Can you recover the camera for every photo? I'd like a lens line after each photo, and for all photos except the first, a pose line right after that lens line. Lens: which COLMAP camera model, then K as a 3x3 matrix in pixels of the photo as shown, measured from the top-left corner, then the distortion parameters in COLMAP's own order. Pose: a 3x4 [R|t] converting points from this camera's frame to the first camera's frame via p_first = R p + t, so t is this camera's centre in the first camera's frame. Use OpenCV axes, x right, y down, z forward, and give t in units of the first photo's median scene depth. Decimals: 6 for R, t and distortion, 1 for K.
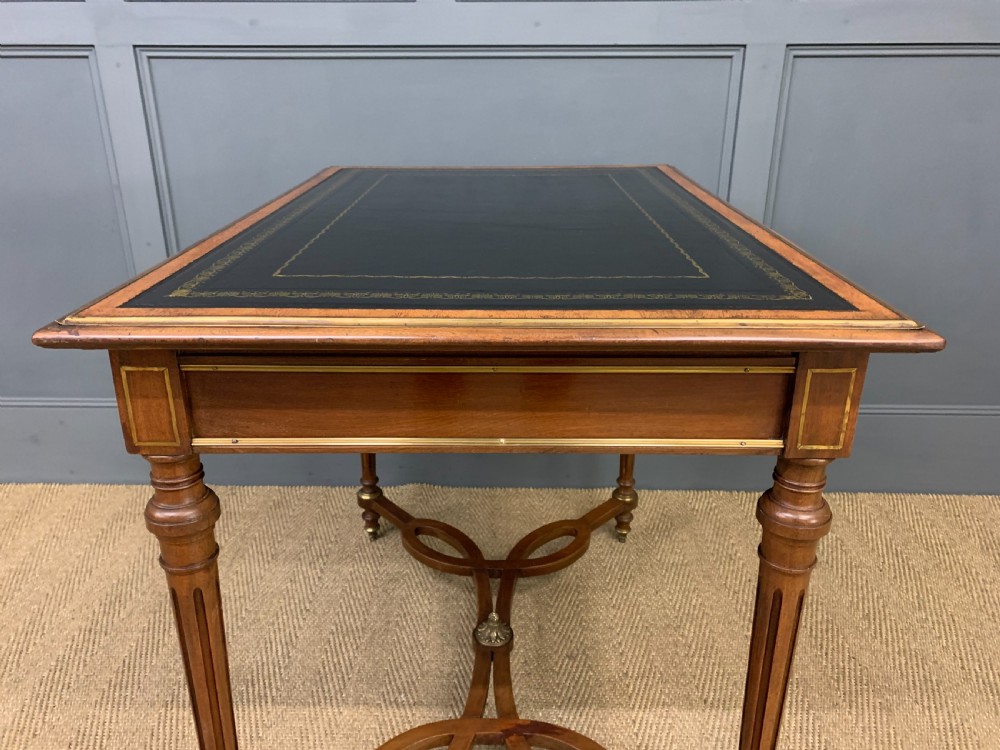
lens RADIAL K [[777.0, 0, 491.7], [0, 777.0, 370.9], [0, 0, 1]] dist [0.000215, 0.009612]
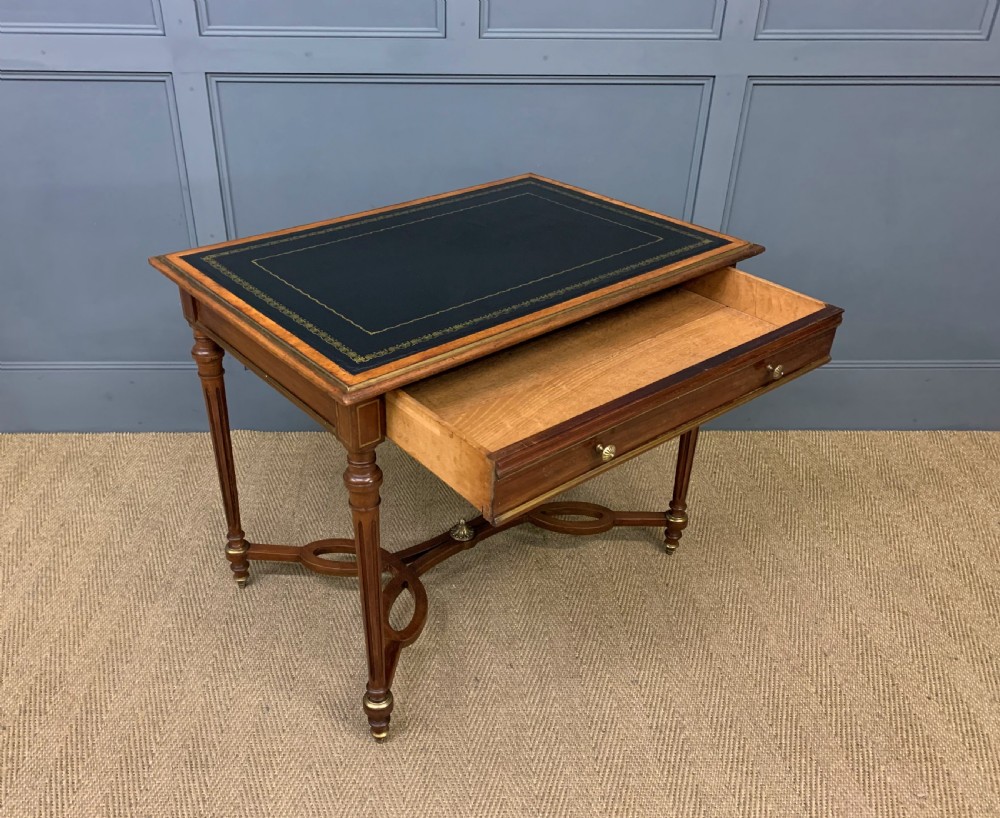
lens RADIAL K [[870.6, 0, 451.0], [0, 870.6, 415.0], [0, 0, 1]] dist [0.012511, -0.002061]
pose [[0.998938, -0.014550, 0.043717, -0.166353], [0.007208, 0.986494, 0.163636, -0.129916], [-0.045507, -0.163147, 0.985552, -0.450246]]
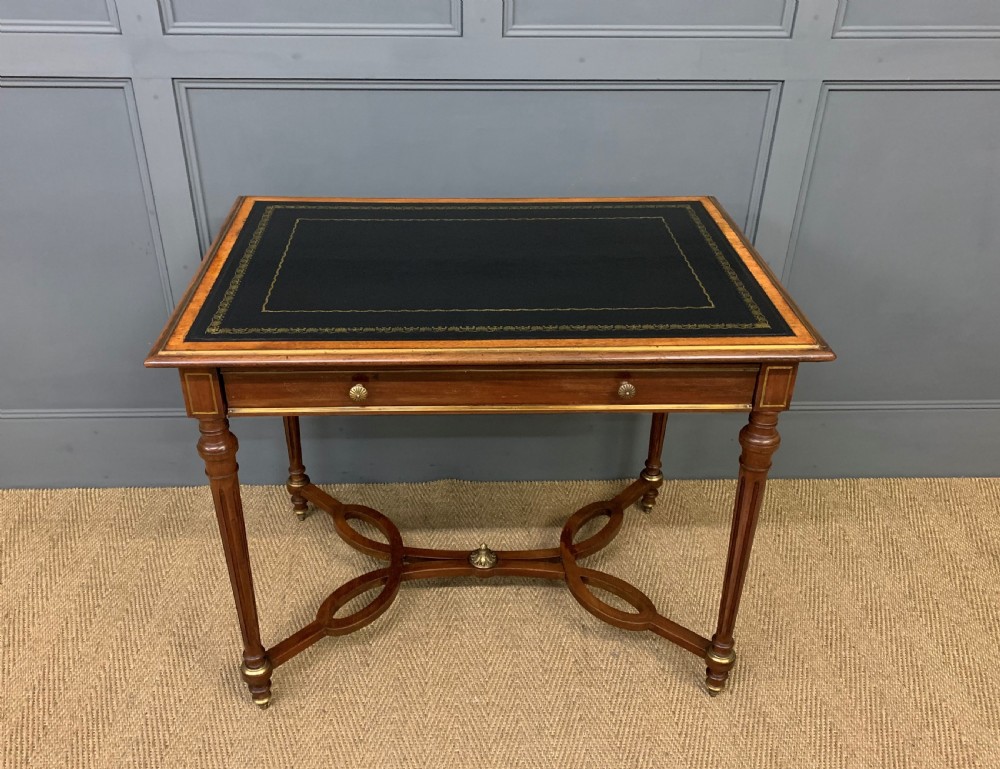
lens RADIAL K [[895.5, 0, 480.8], [0, 895.5, 385.3], [0, 0, 1]] dist [0.004151, 0.016704]
pose [[0.998084, -0.020840, 0.058266, -0.159140], [0.010692, 0.985501, 0.169334, -0.244721], [-0.060950, -0.168386, 0.983835, -0.219847]]
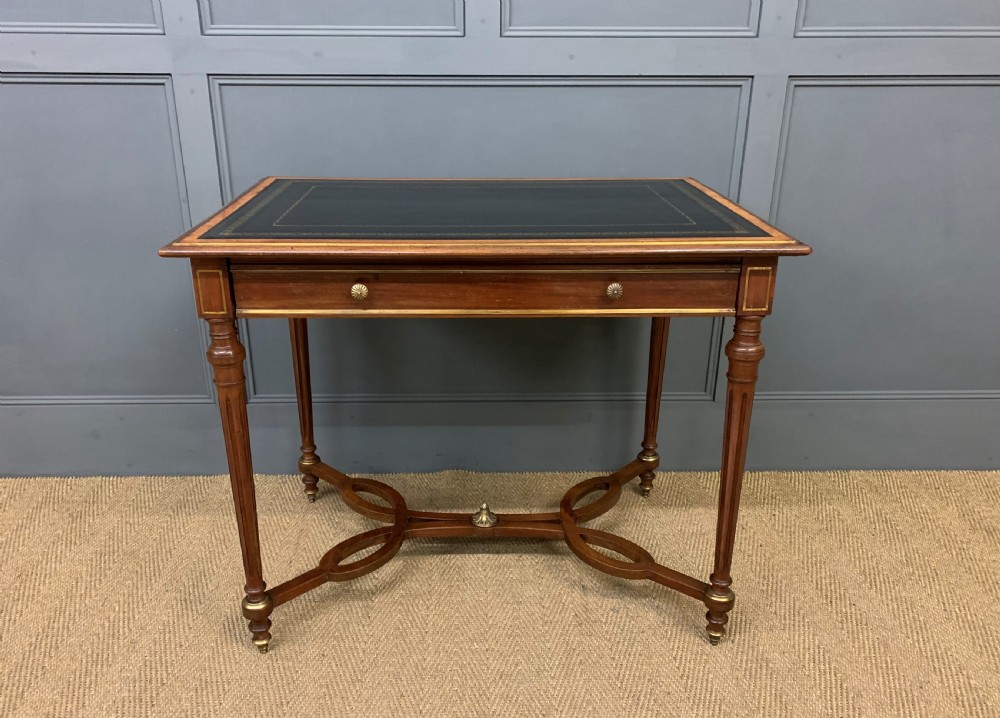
lens RADIAL K [[823.7, 0, 483.9], [0, 823.7, 374.7], [0, 0, 1]] dist [0.001971, 0.018759]
pose [[0.998909, -0.013344, 0.044748, -0.137610], [0.013106, 0.999898, 0.005612, 0.007746], [-0.044818, -0.005019, 0.998983, -0.207912]]
